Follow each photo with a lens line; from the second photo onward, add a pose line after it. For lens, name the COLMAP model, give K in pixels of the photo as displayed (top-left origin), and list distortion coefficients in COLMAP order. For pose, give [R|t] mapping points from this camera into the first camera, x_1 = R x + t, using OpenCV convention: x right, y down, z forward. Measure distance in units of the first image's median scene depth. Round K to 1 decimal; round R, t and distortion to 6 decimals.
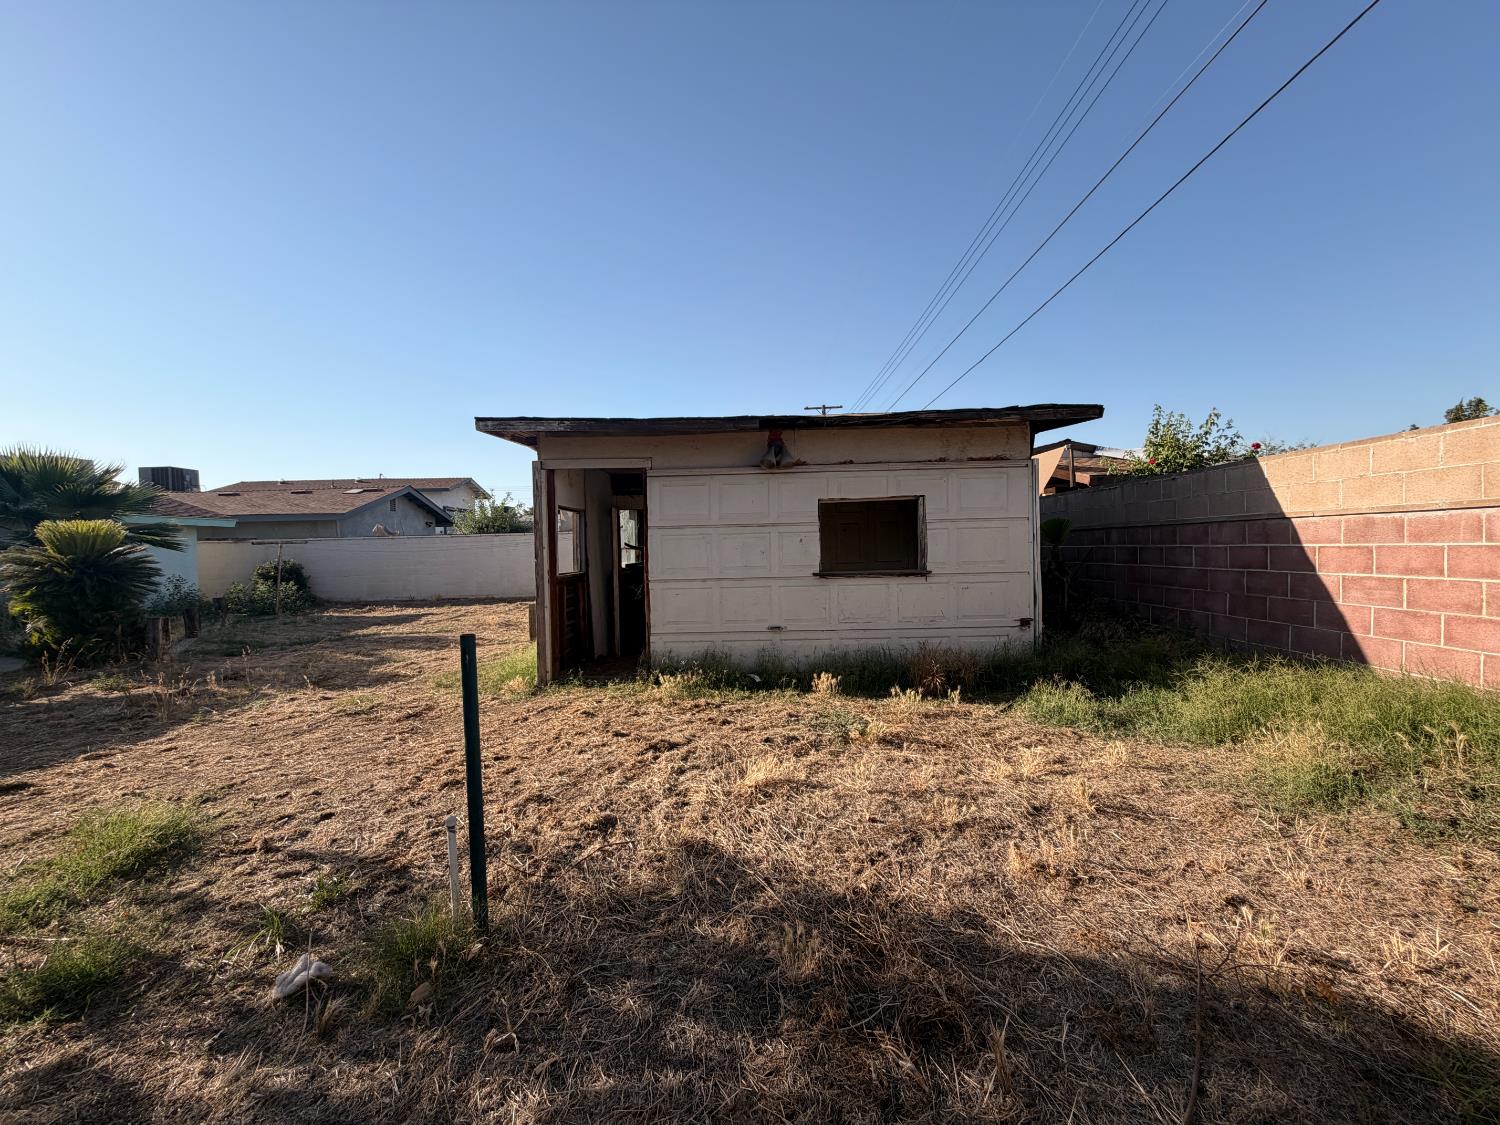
lens RADIAL K [[603.4, 0, 750.5], [0, 603.4, 563.7], [0, 0, 1]] dist [0.000109, 0.000574]
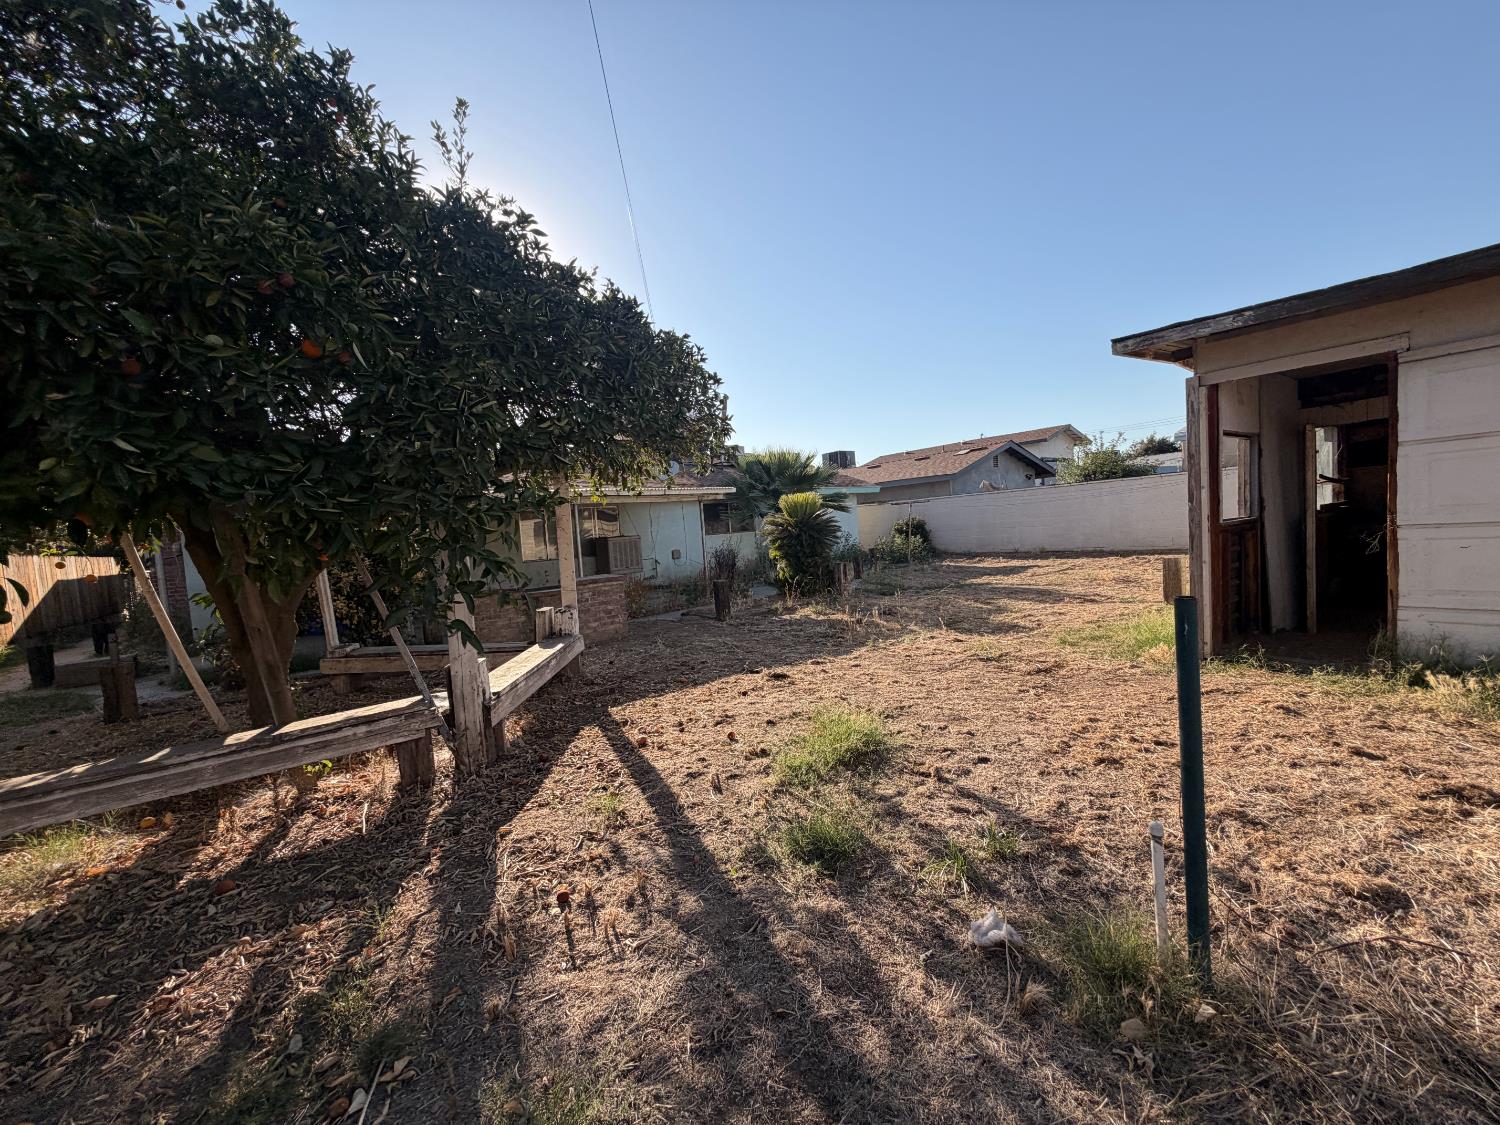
lens RADIAL K [[603.4, 0, 750.4], [0, 603.4, 565.9], [0, 0, 1]] dist [0.000109, 0.000574]
pose [[0.613826, 0.029423, -0.788893, -0.102951], [0.035332, 0.997280, 0.064686, 0.005526], [0.788651, -0.067579, 0.611116, 0.057753]]
